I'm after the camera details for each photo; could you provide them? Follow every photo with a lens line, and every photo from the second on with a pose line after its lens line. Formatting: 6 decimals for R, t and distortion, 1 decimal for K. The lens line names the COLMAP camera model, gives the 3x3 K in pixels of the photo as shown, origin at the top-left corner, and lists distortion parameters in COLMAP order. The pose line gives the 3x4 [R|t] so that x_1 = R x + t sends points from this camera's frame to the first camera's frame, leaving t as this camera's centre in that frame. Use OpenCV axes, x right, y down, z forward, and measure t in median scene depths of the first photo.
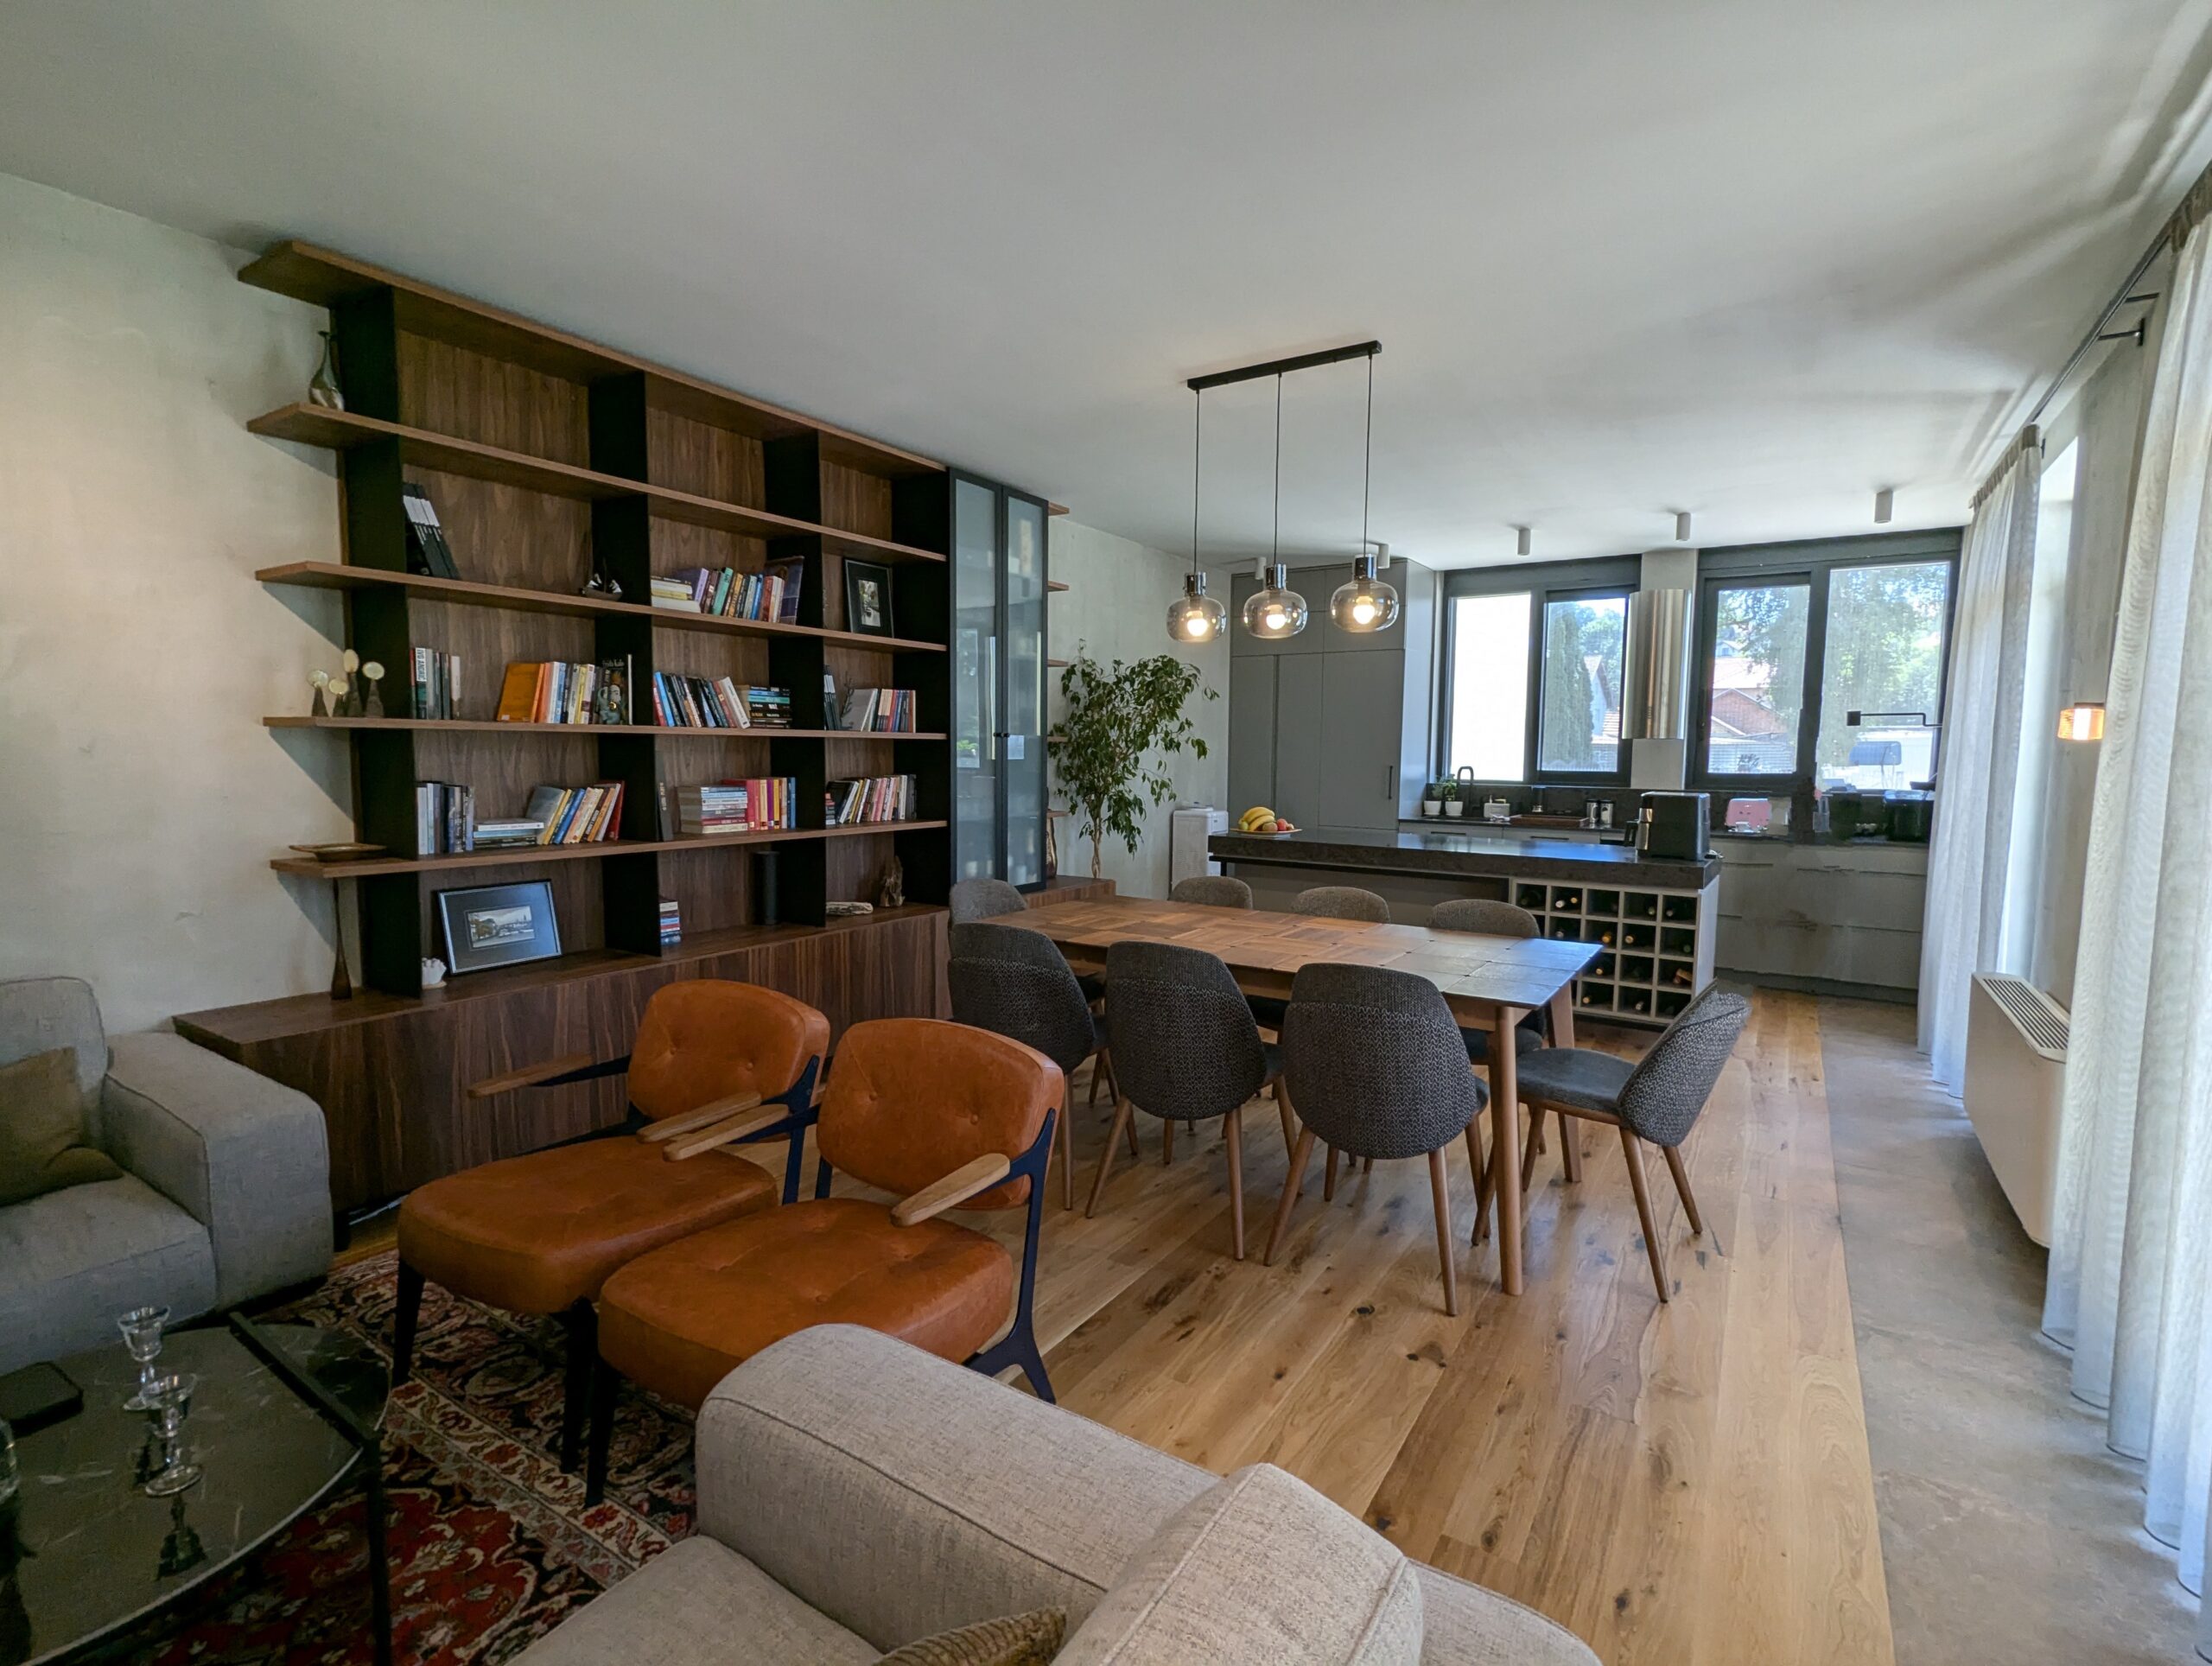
lens RADIAL K [[1031.0, 0, 1110.6], [0, 1031.0, 837.6], [0, 0, 1]] dist [-0.010562, -0.000108]
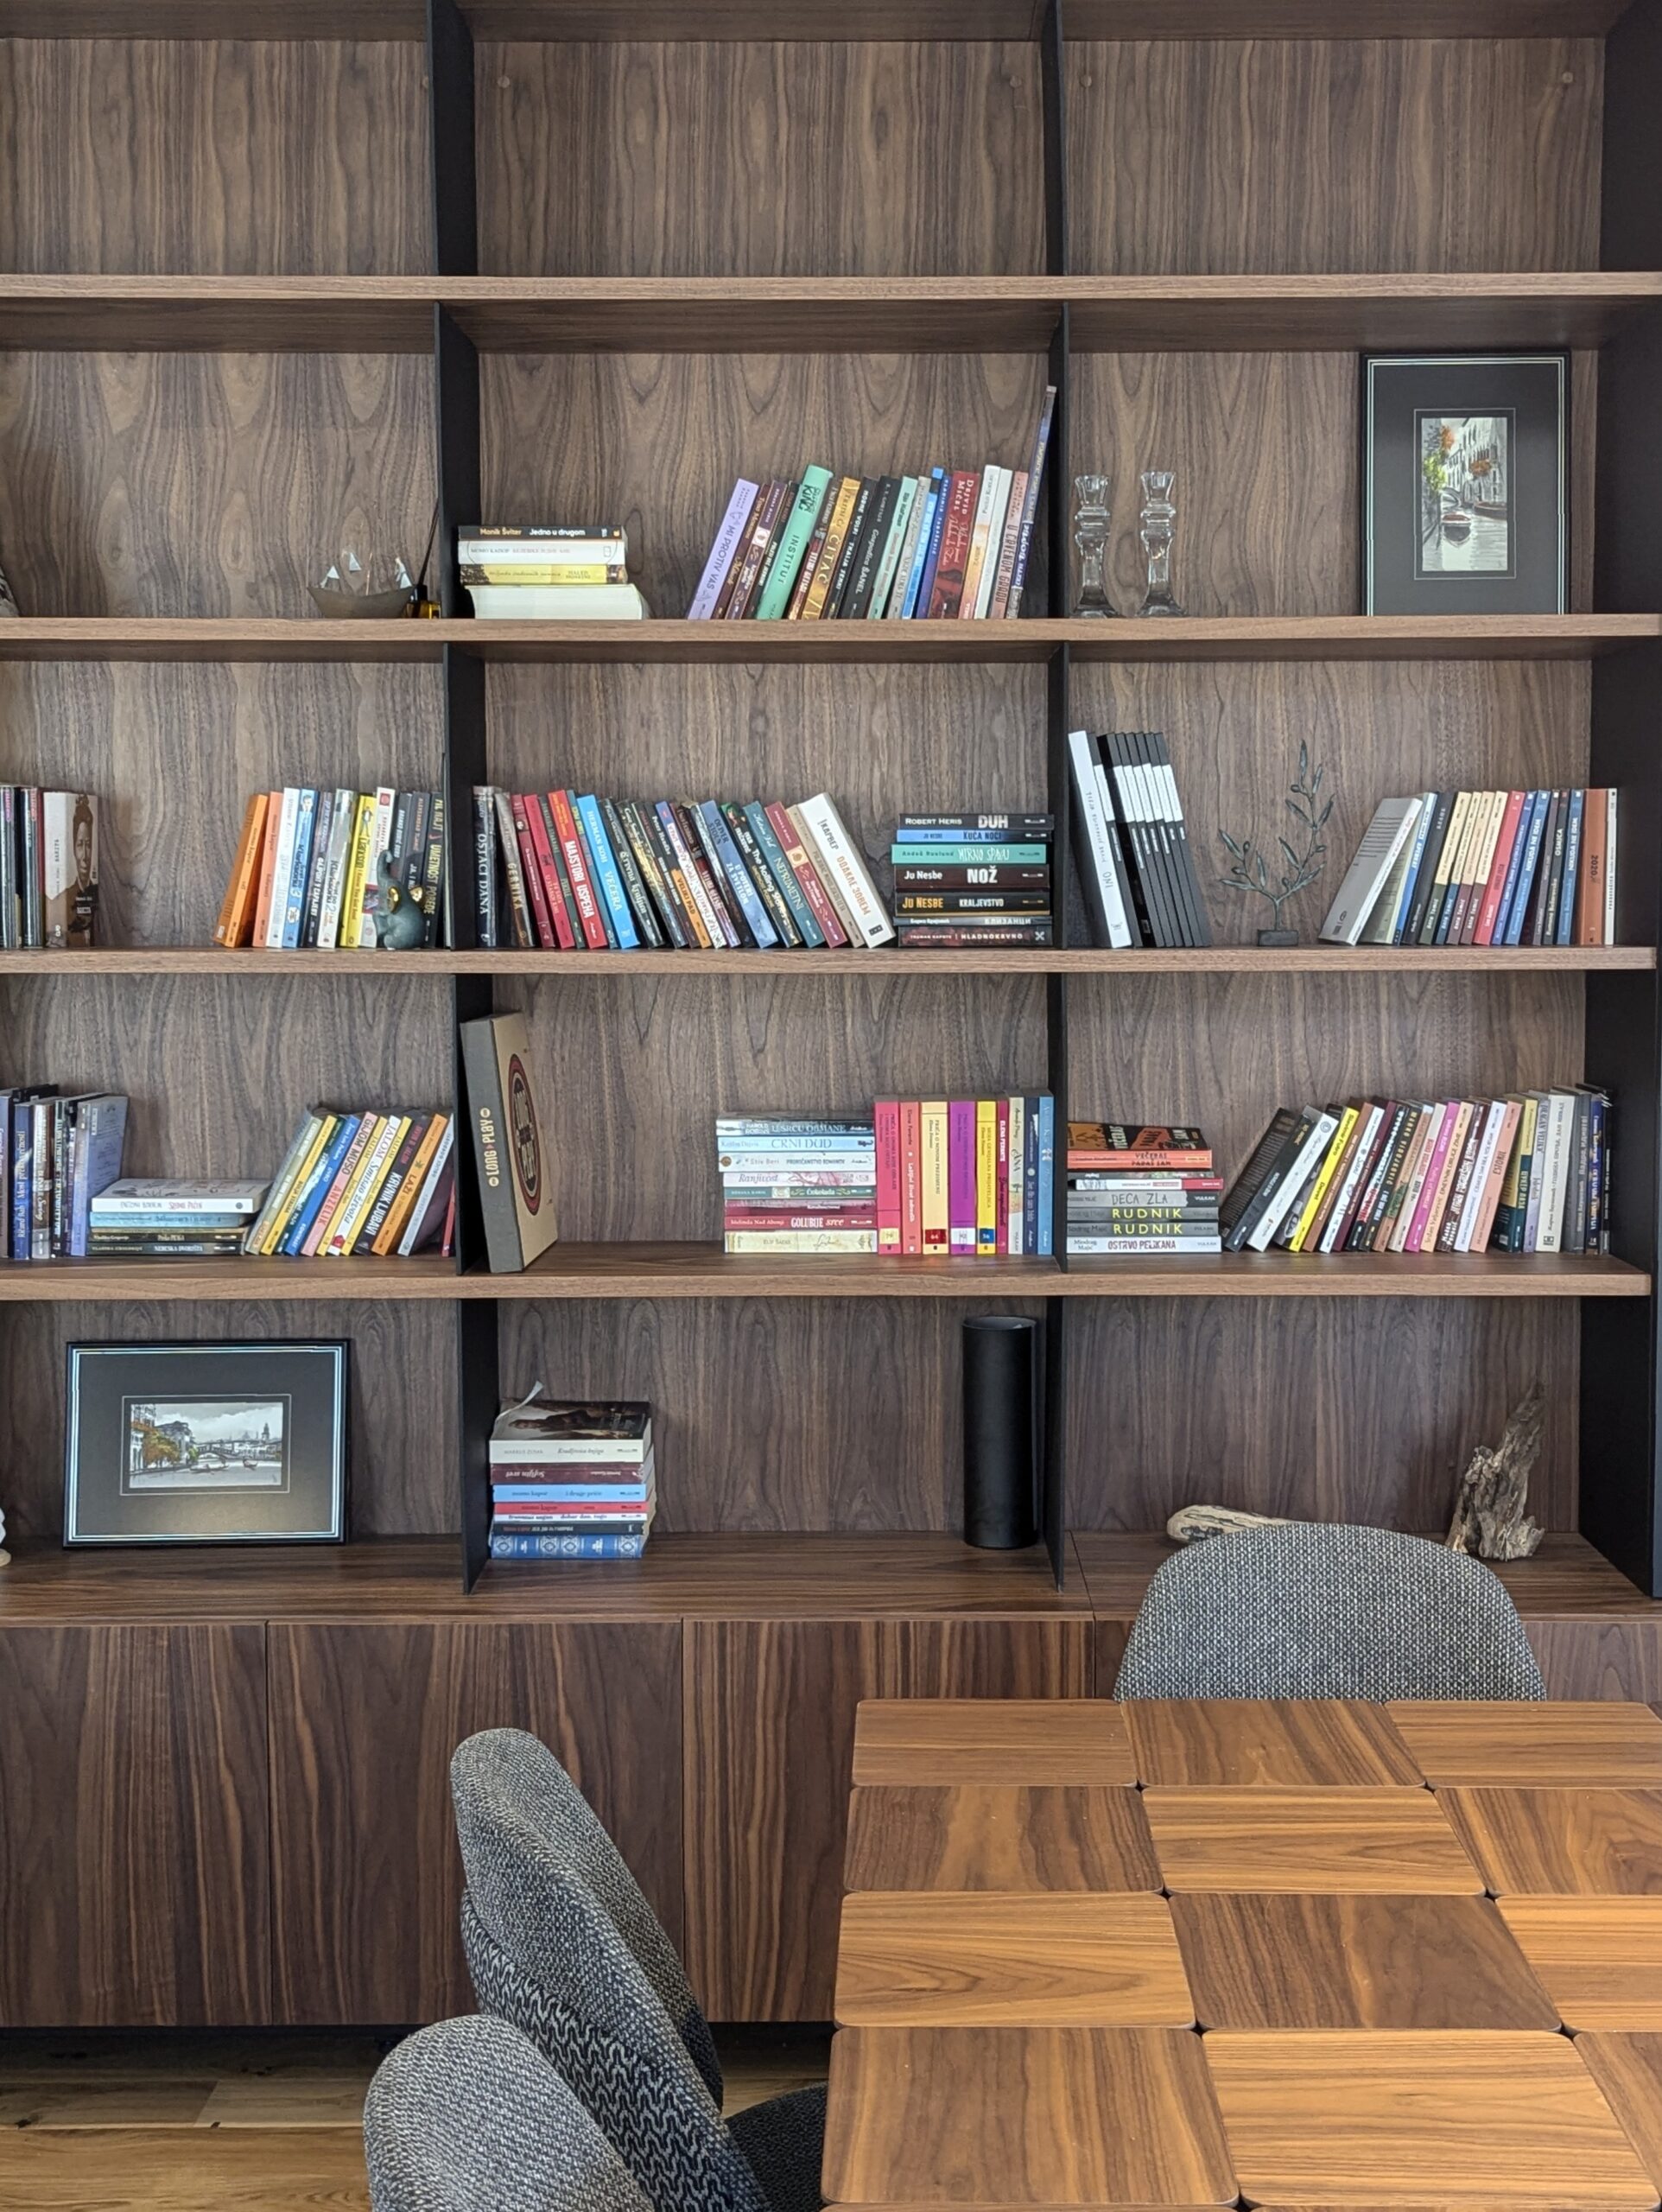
lens RADIAL K [[2700.3, 0, 831.0], [0, 2700.3, 1106.0], [0, 0, 1]] dist [0.061115, -0.048311]
pose [[0.547369, 0.055002, -0.835082, 0.303745], [-0.063300, 0.997701, 0.024221, -0.062457], [0.834494, 0.039603, 0.549592, 0.429759]]
